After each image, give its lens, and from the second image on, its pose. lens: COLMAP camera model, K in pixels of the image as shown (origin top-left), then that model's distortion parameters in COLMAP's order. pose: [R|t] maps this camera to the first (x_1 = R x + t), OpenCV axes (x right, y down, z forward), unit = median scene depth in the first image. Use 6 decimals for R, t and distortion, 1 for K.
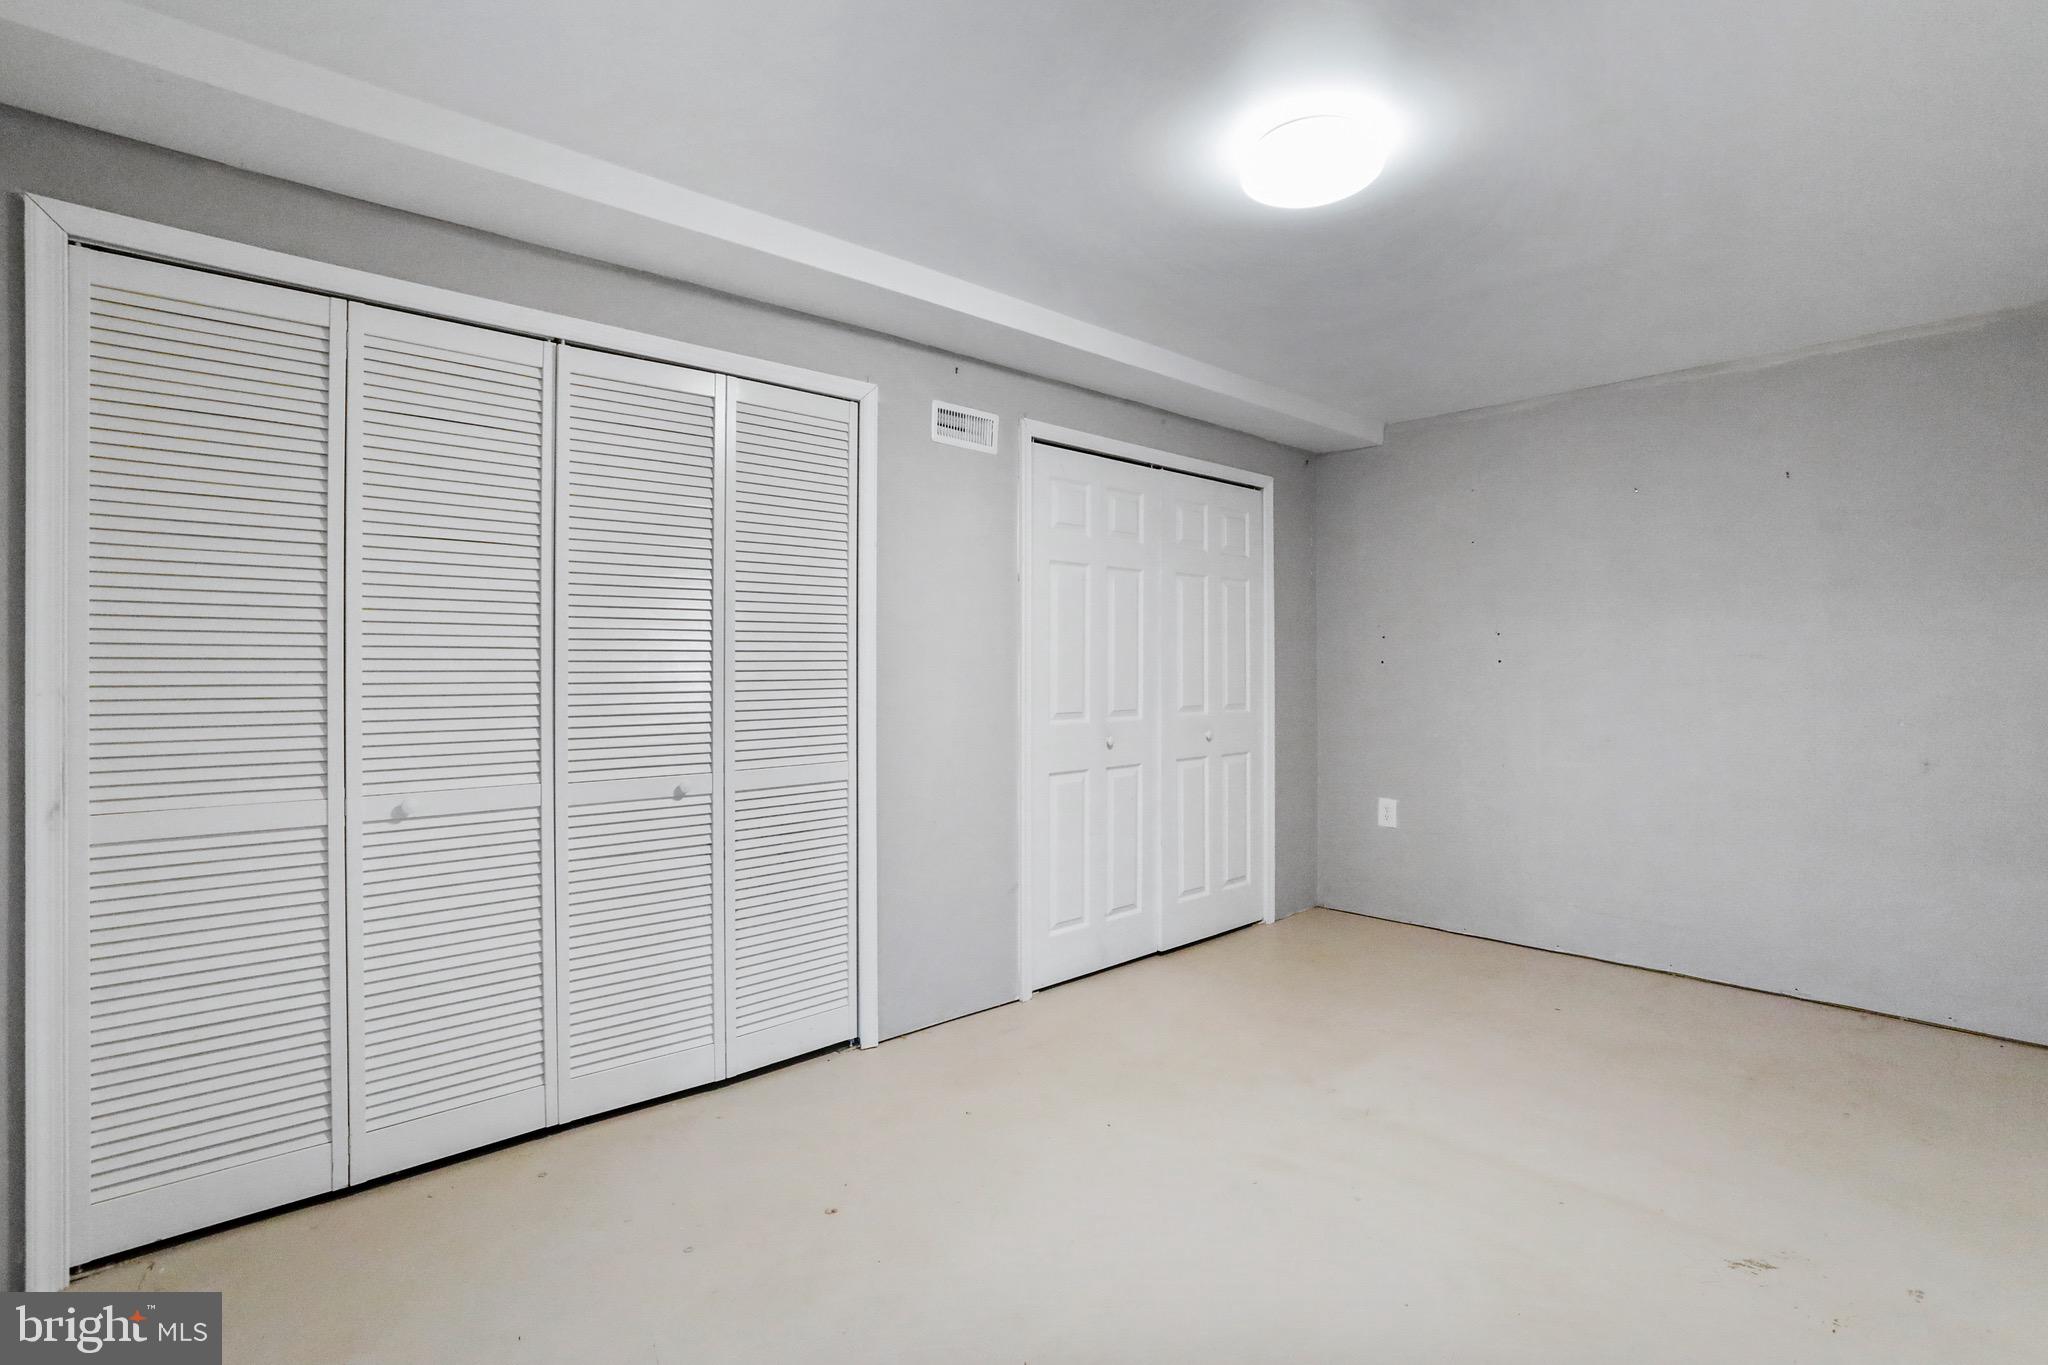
lens RADIAL K [[998.8, 0, 1031.0], [0, 998.8, 668.9], [0, 0, 1]] dist [-0.064259, 0.034383]
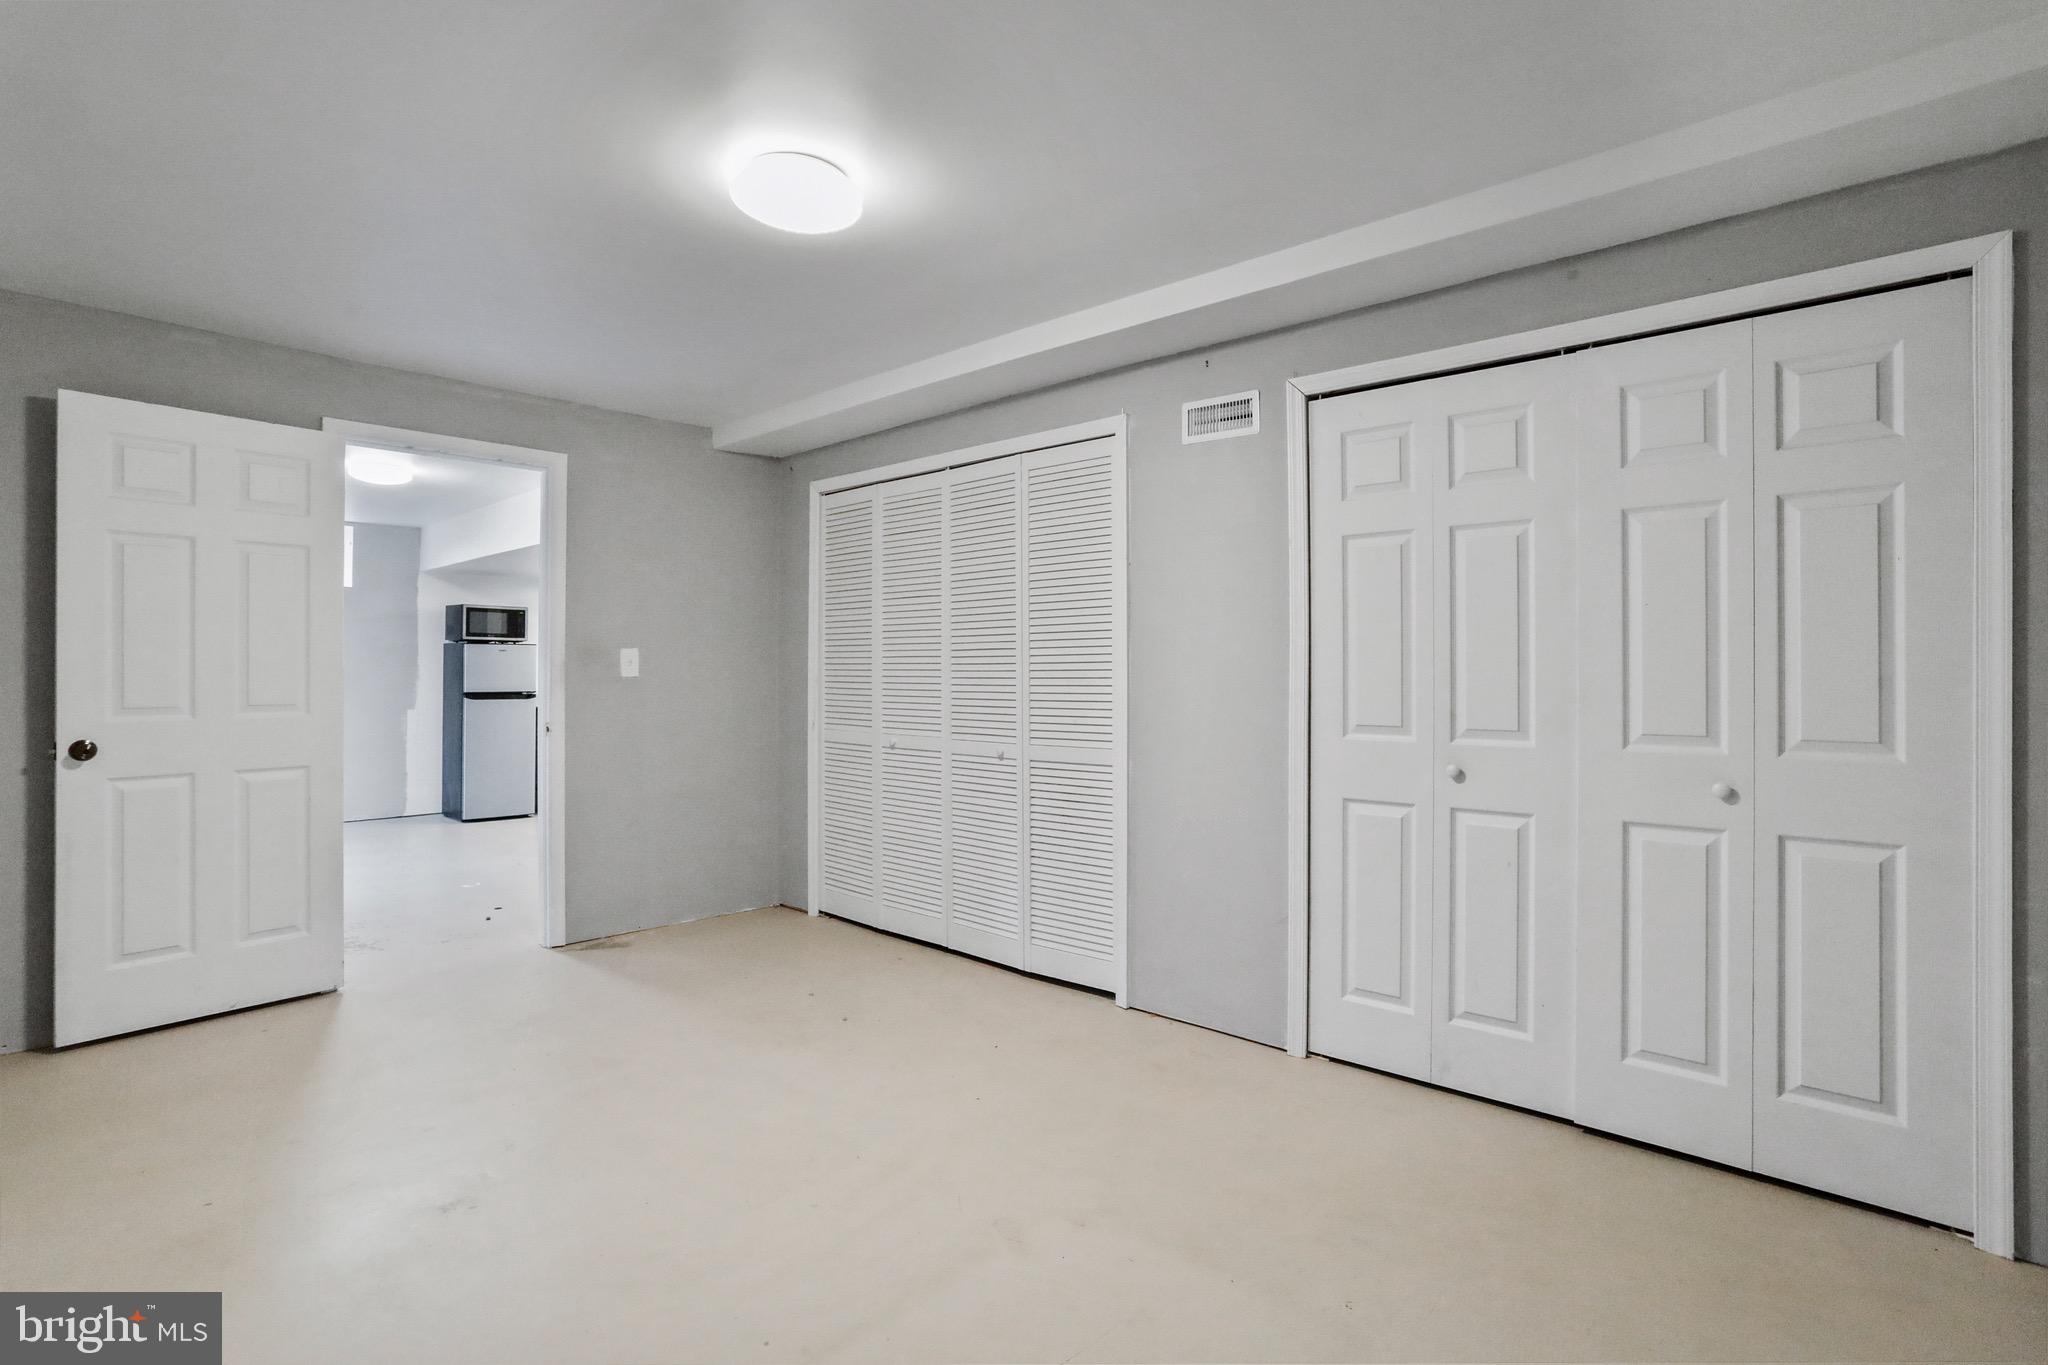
lens RADIAL K [[998.8, 0, 1031.0], [0, 998.8, 668.9], [0, 0, 1]] dist [-0.064259, 0.034383]
pose [[0.078285, -0.000631, -0.996931, 0.901396], [-0.002138, 0.999997, -0.000801, 0.000612], [0.996929, 0.002194, 0.078283, 0.767050]]
